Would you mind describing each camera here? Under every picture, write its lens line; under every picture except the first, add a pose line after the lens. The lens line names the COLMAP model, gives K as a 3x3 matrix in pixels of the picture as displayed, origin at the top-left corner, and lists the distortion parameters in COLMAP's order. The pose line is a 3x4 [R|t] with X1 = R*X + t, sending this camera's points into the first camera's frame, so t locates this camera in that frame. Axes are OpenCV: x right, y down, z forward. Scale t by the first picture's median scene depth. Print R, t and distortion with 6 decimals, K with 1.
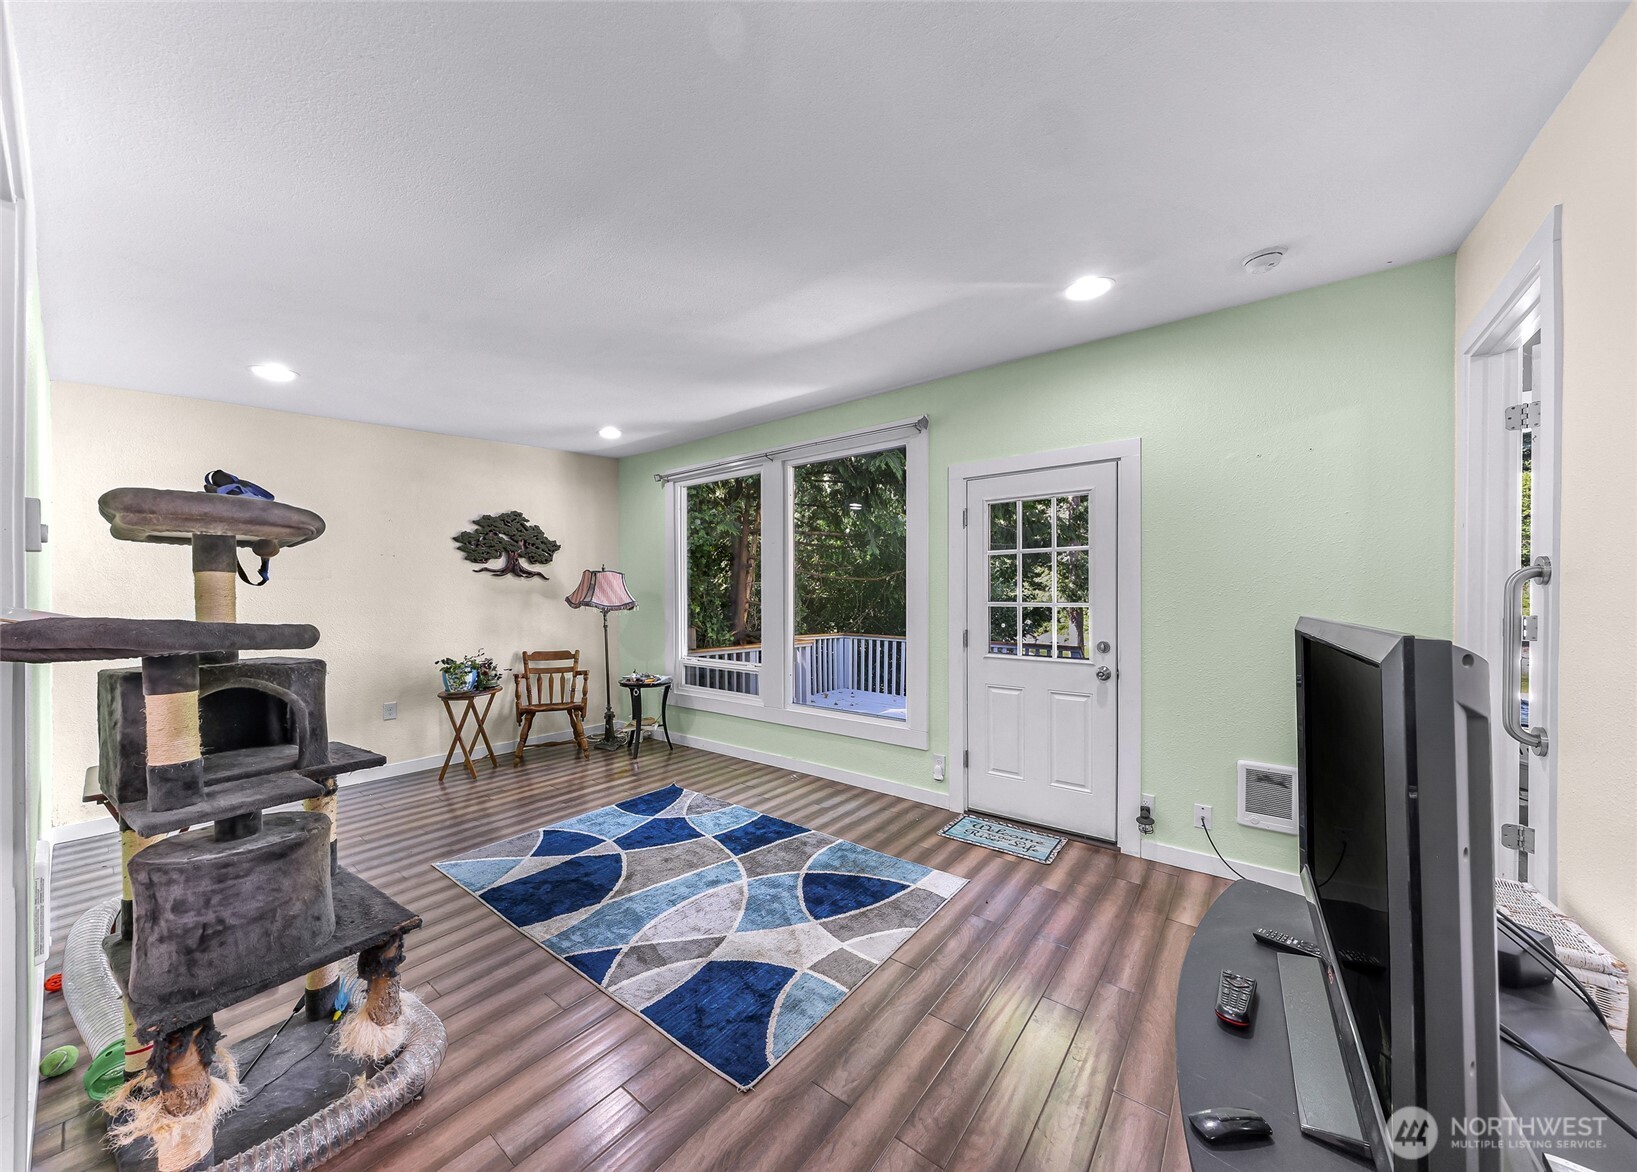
lens RADIAL K [[558.4, 0, 813.4], [0, 558.4, 601.7], [0, 0, 1]] dist [0.000451, 0.000007]
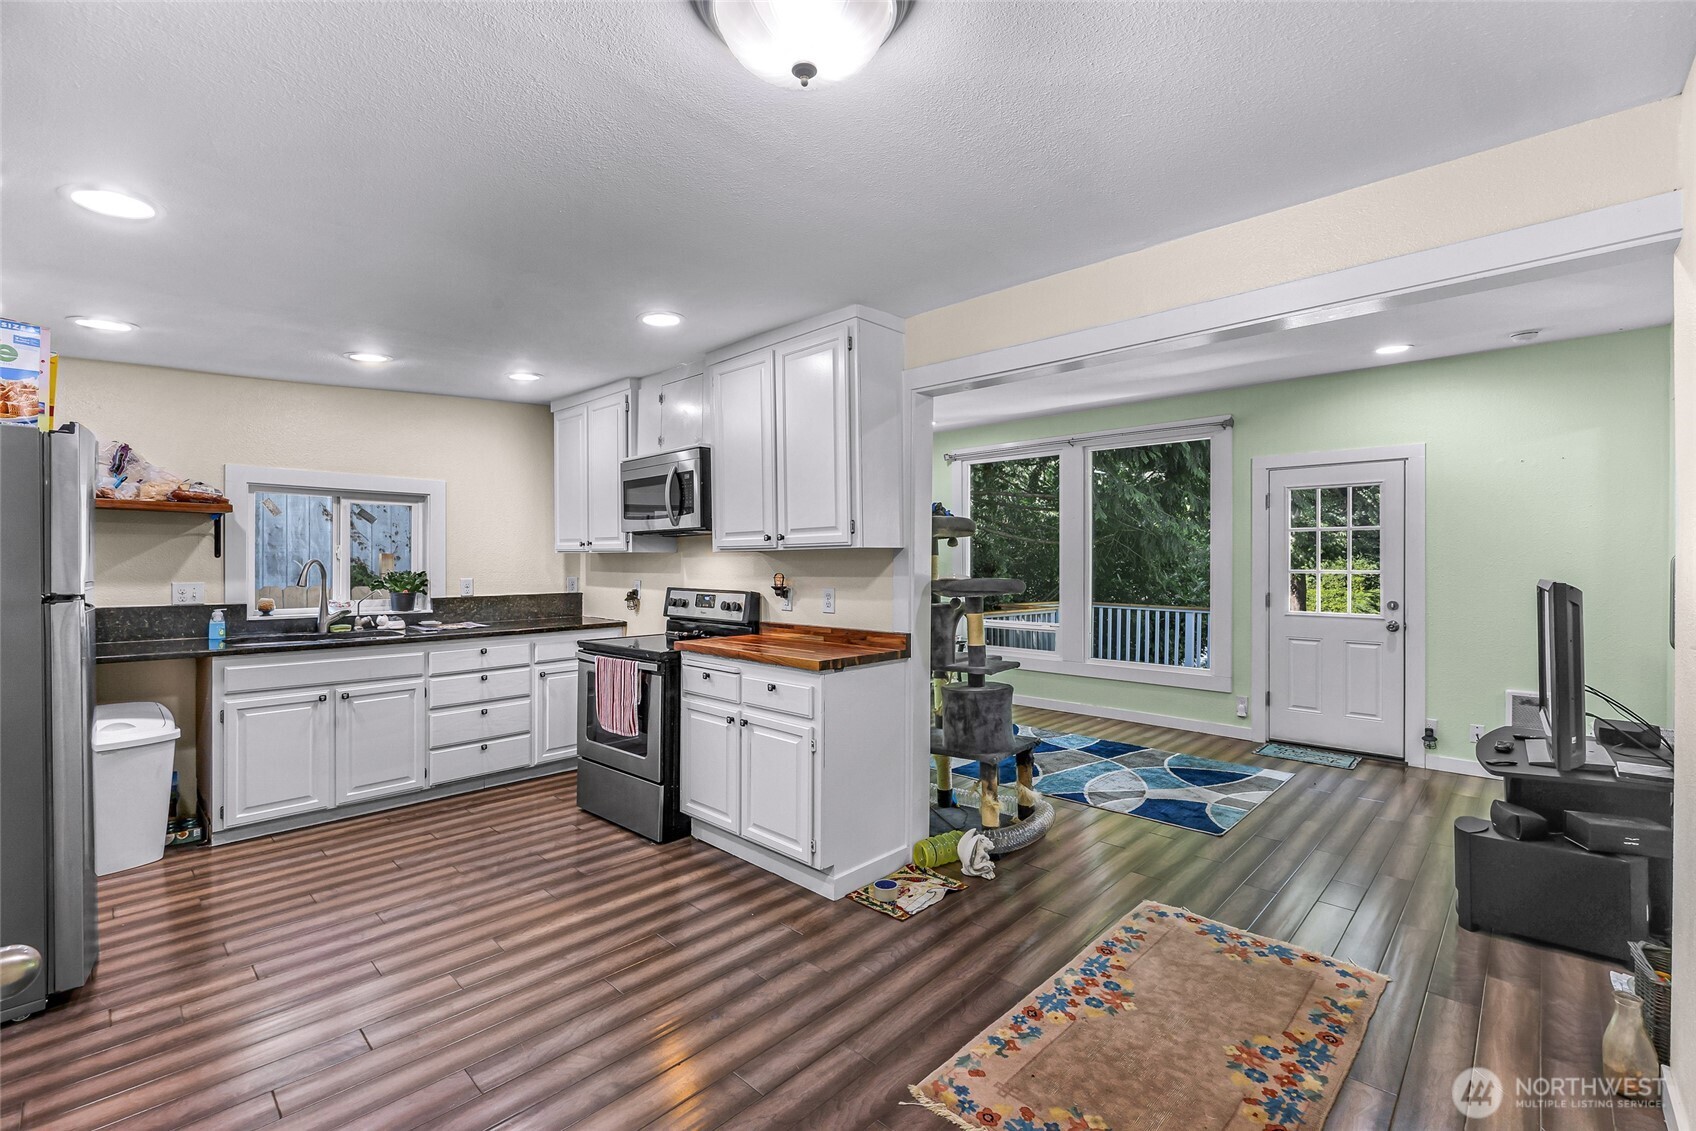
lens RADIAL K [[749.8, 0, 828.8], [0, 749.8, 566.9], [0, 0, 1]] dist [-0.003659, -0.000143]
pose [[0.996158, -0.000851, -0.087566, -0.613377], [0.000892, 1.000000, 0.000427, -0.008553], [0.087565, -0.000503, 0.996159, -0.813029]]
